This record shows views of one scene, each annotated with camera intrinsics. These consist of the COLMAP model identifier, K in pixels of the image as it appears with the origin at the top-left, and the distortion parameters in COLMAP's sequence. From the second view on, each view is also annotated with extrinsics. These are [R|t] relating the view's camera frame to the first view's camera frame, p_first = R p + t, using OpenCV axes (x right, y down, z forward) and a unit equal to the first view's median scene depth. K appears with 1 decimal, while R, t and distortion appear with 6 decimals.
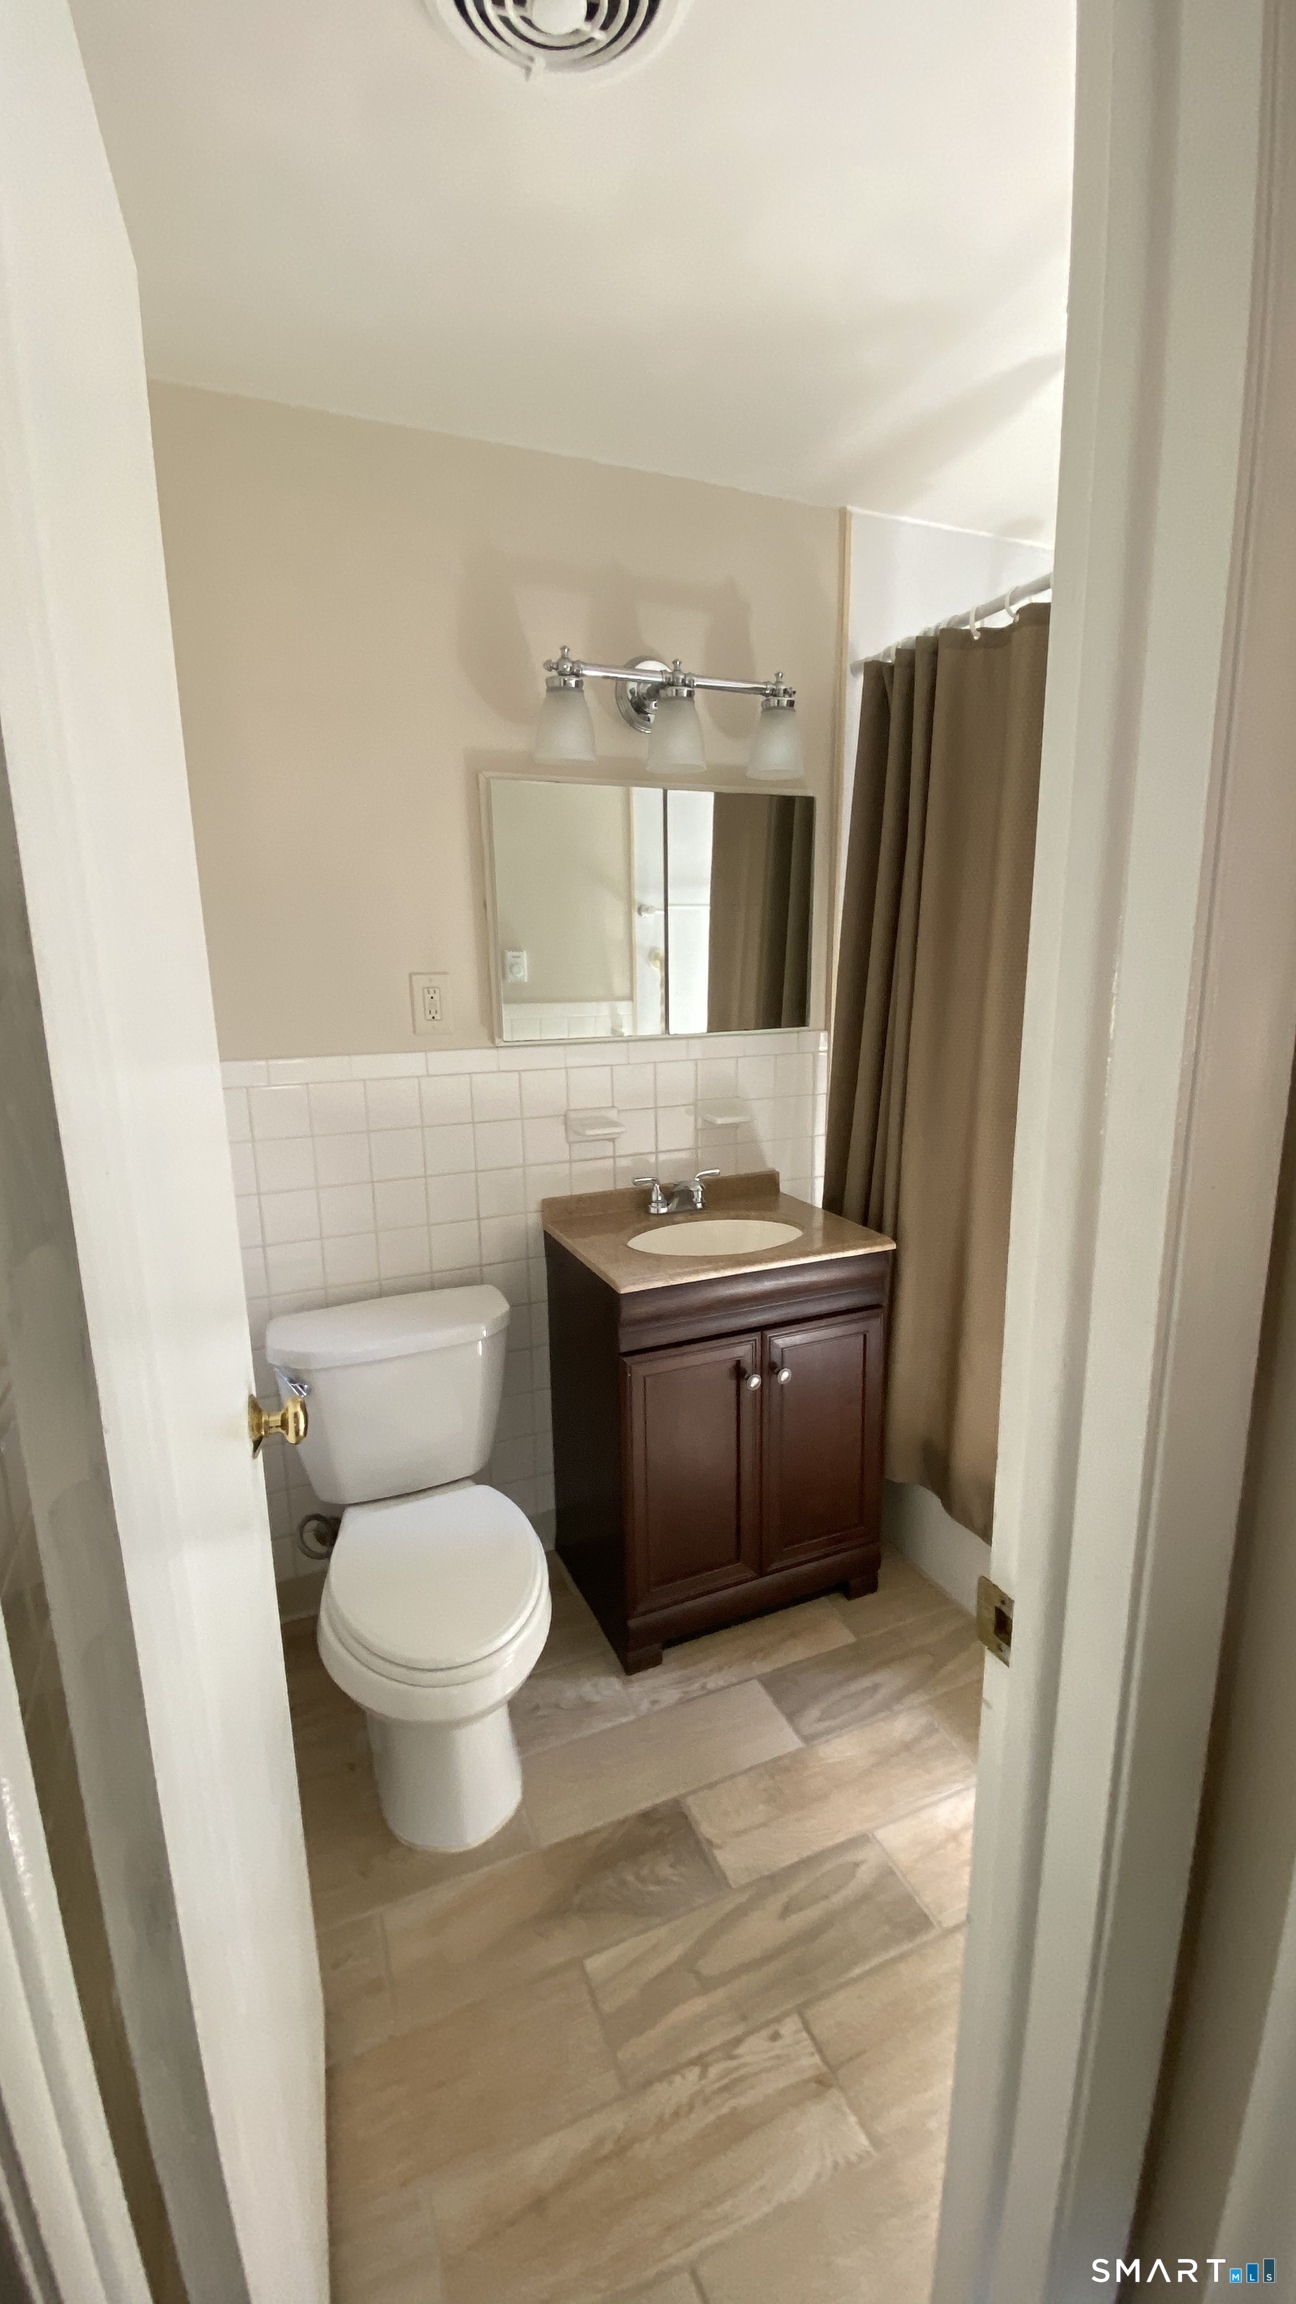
lens RADIAL K [[929.8, 0, 646.9], [0, 929.8, 1150.3], [0, 0, 1]] dist [0.013226, -0.019479]
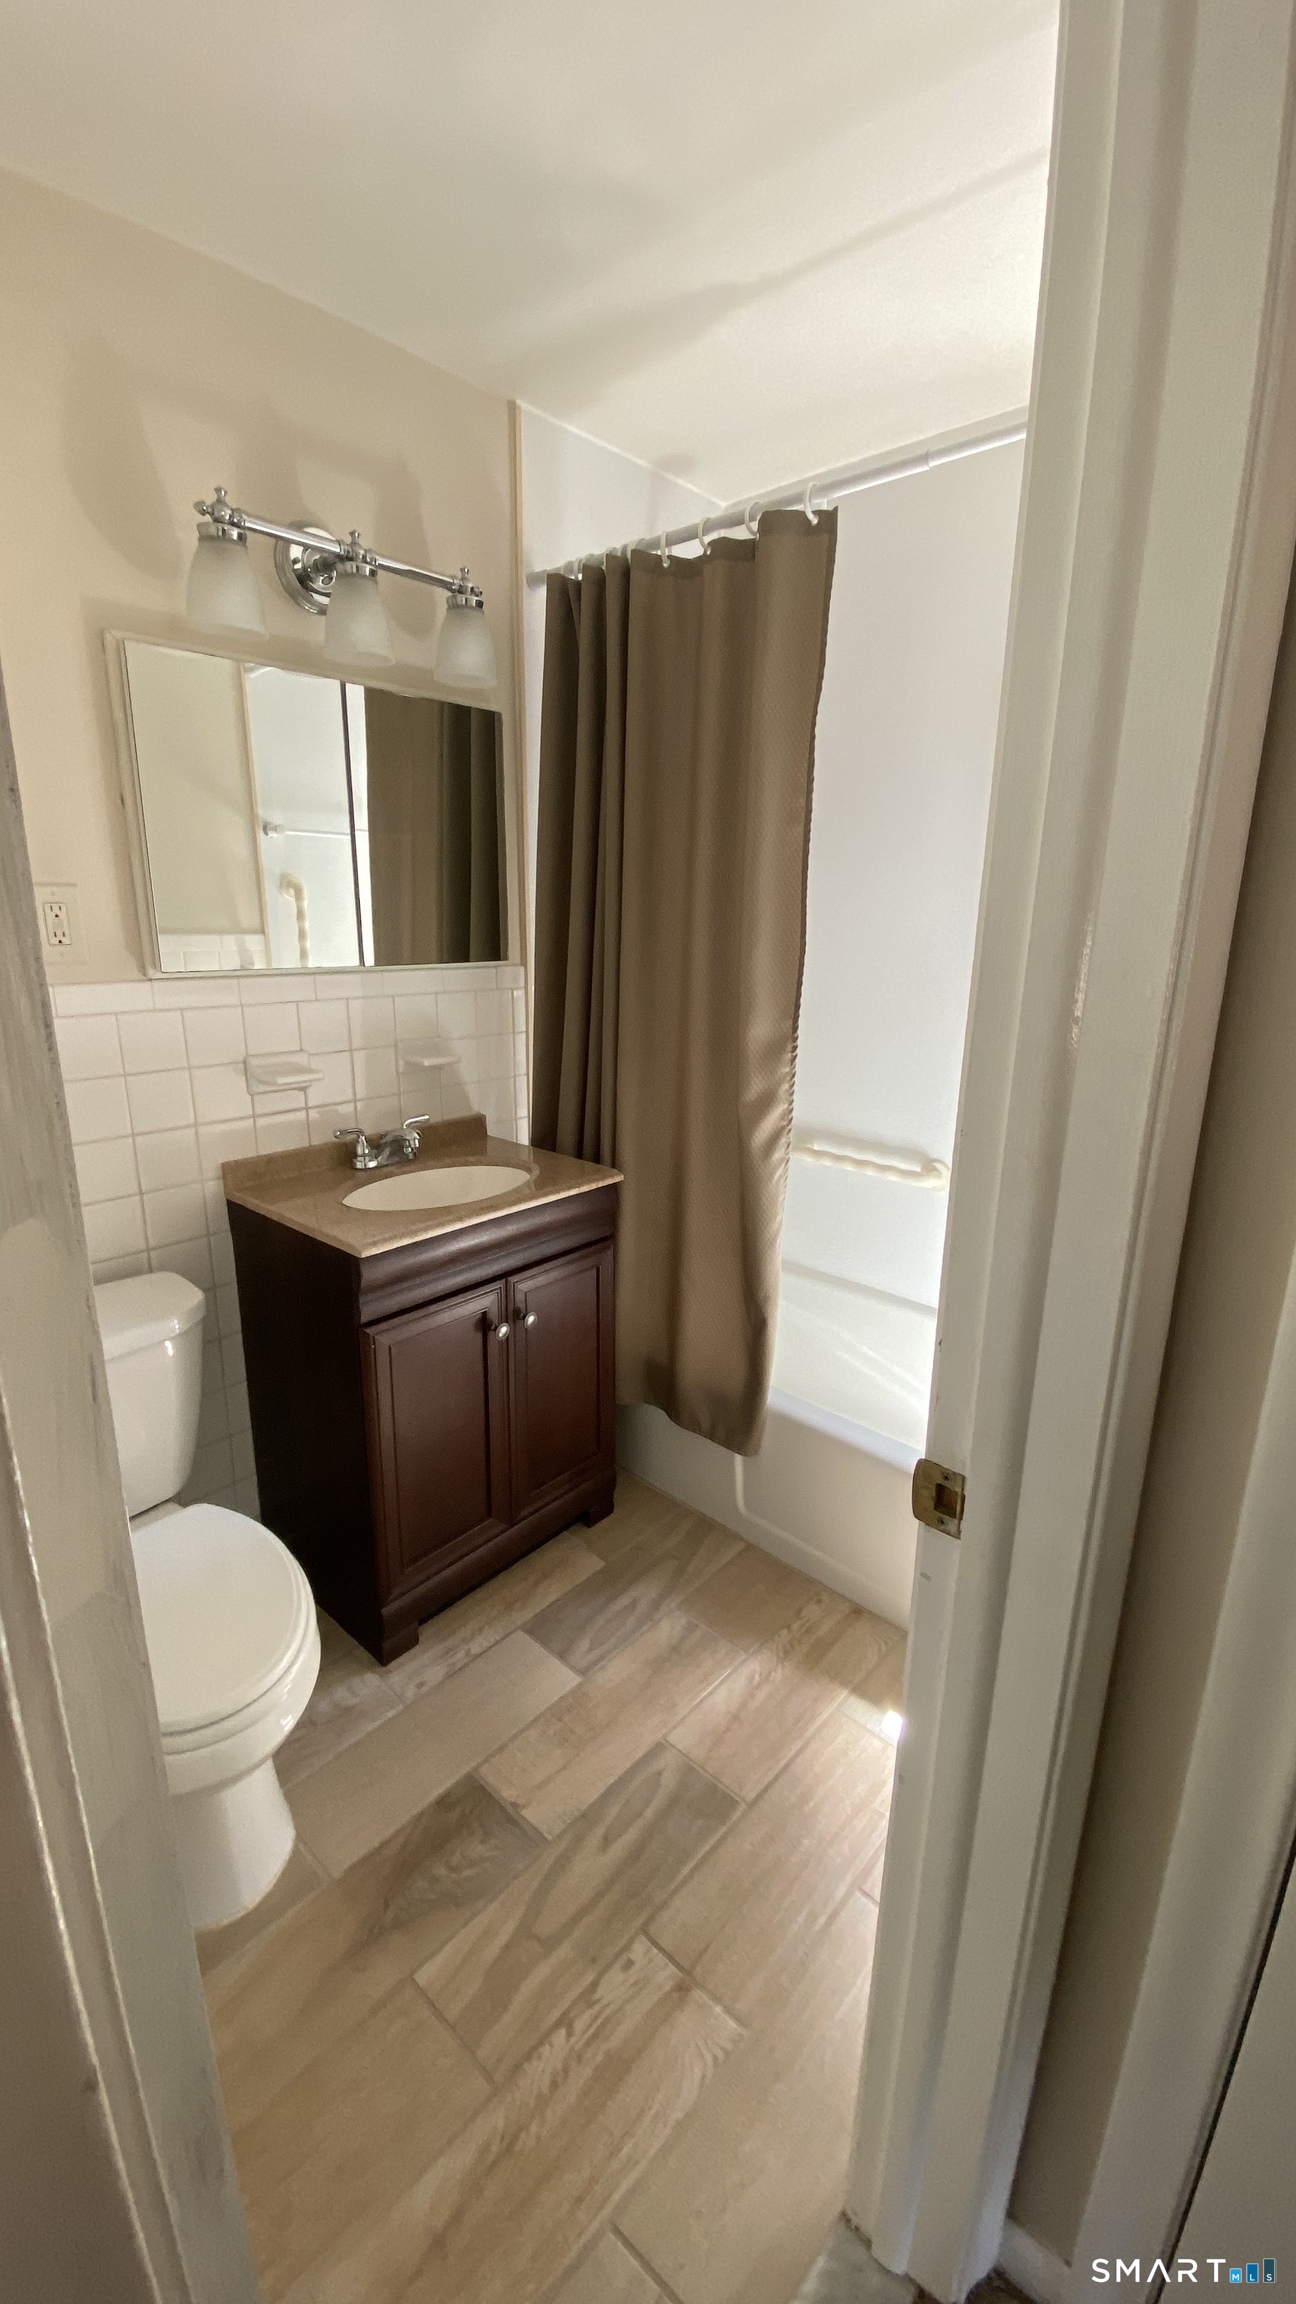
lens RADIAL K [[929.8, 0, 646.9], [0, 929.8, 1150.3], [0, 0, 1]] dist [0.013226, -0.019479]
pose [[0.907205, -0.081274, 0.412764, -0.125832], [0.057012, 0.995861, 0.070781, 0.003253], [-0.416808, -0.040680, 0.908084, 0.074158]]
